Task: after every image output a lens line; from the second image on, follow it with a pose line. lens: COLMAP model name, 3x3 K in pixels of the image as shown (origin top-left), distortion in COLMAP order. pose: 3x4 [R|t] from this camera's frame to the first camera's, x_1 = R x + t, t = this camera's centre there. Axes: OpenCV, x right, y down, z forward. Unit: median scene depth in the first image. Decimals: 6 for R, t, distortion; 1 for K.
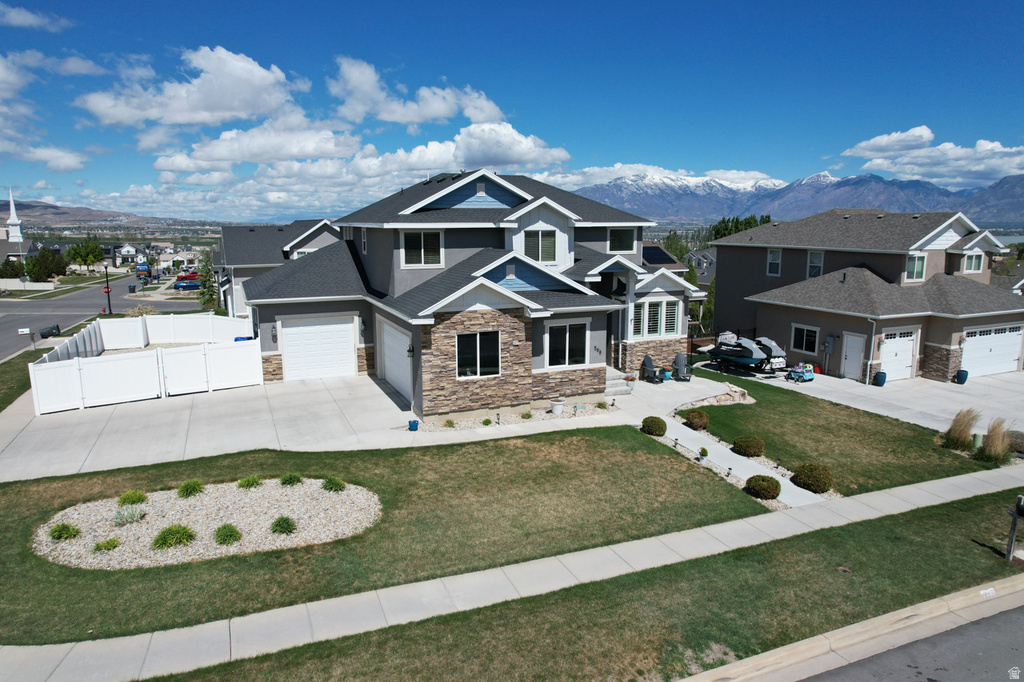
lens RADIAL K [[652.7, 0, 512.8], [0, 652.7, 336.9], [0, 0, 1]] dist [-0.075565, 0.068774]
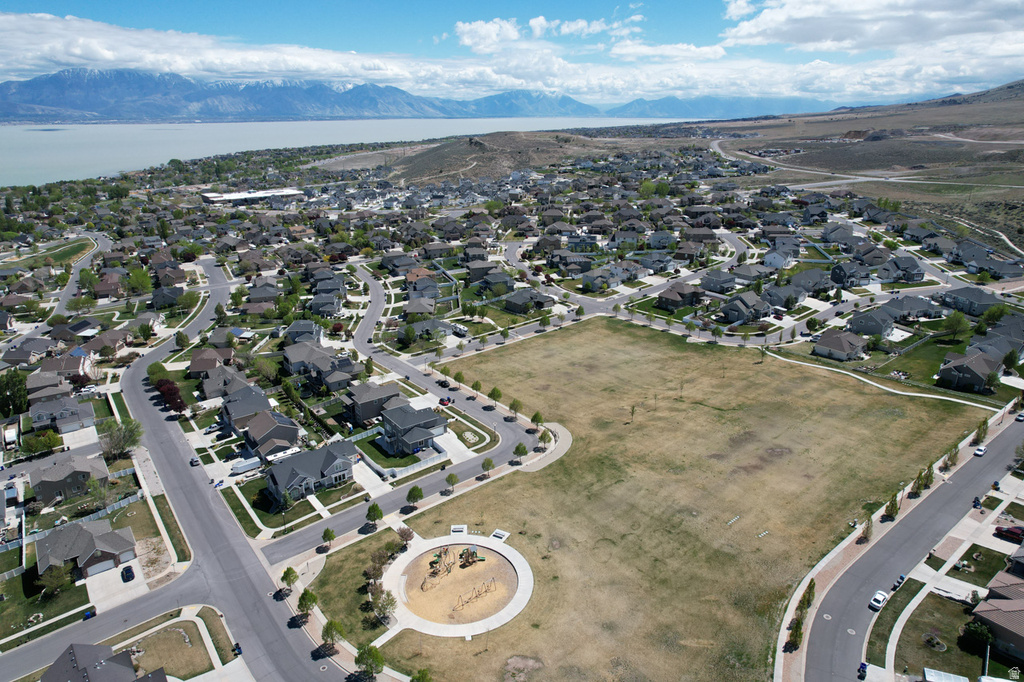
lens RADIAL K [[652.7, 0, 512.3], [0, 652.7, 339.6], [0, 0, 1]] dist [-0.075565, 0.068774]
pose [[-0.221272, -0.322526, 0.920335, -7.229356], [0.166516, 0.917373, 0.361522, -3.671608], [-0.960891, 0.233245, -0.149283, 0.994446]]
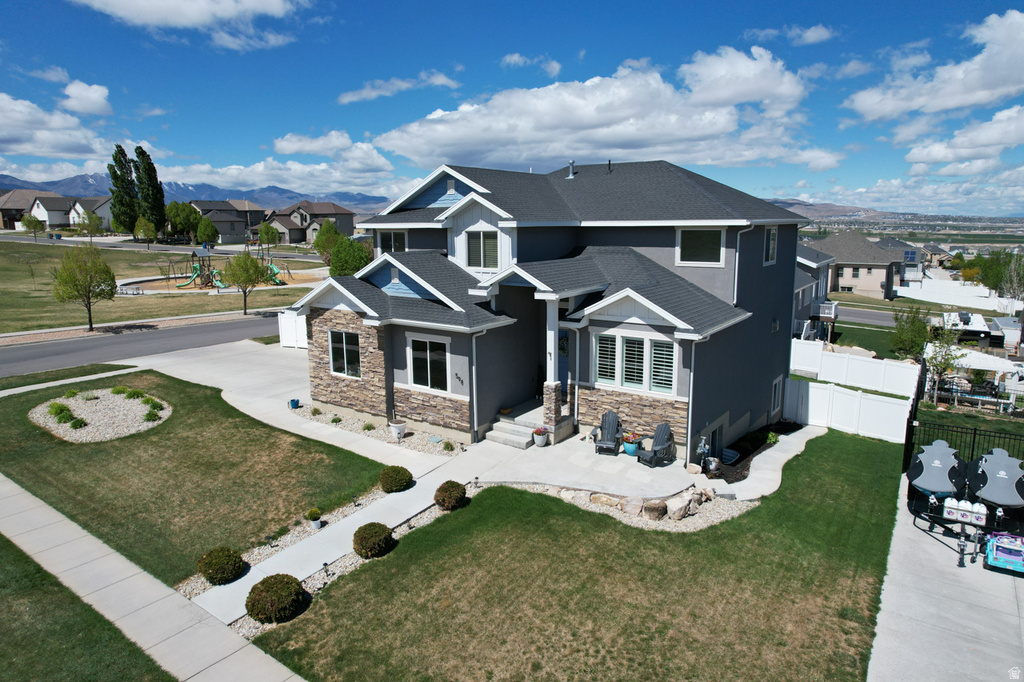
lens RADIAL K [[652.7, 0, 509.1], [0, 652.7, 345.5], [0, 0, 1]] dist [-0.075565, 0.068774]
pose [[0.508791, 0.157086, -0.846437, 0.794221], [-0.139442, 0.985266, 0.099032, -0.103592], [0.849522, 0.067642, 0.523199, 0.586587]]
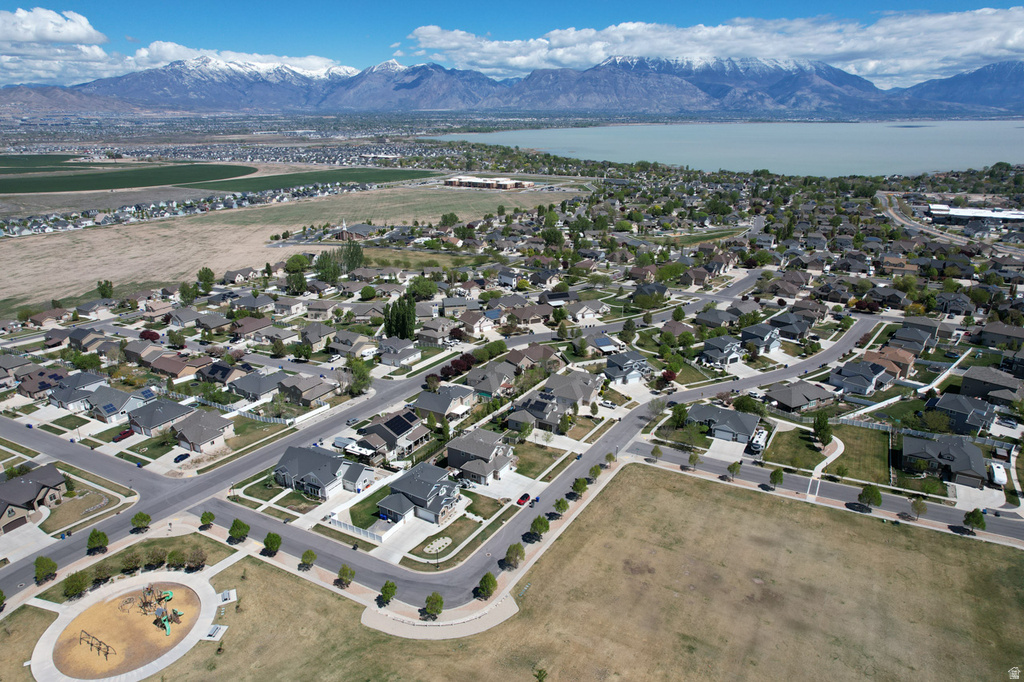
lens RADIAL K [[652.7, 0, 510.8], [0, 652.7, 335.4], [0, 0, 1]] dist [-0.075565, 0.068774]
pose [[0.820132, -0.190663, 0.539472, -2.585764], [0.101178, 0.976315, 0.191238, -2.819078], [-0.563157, -0.102258, 0.819998, -4.527184]]
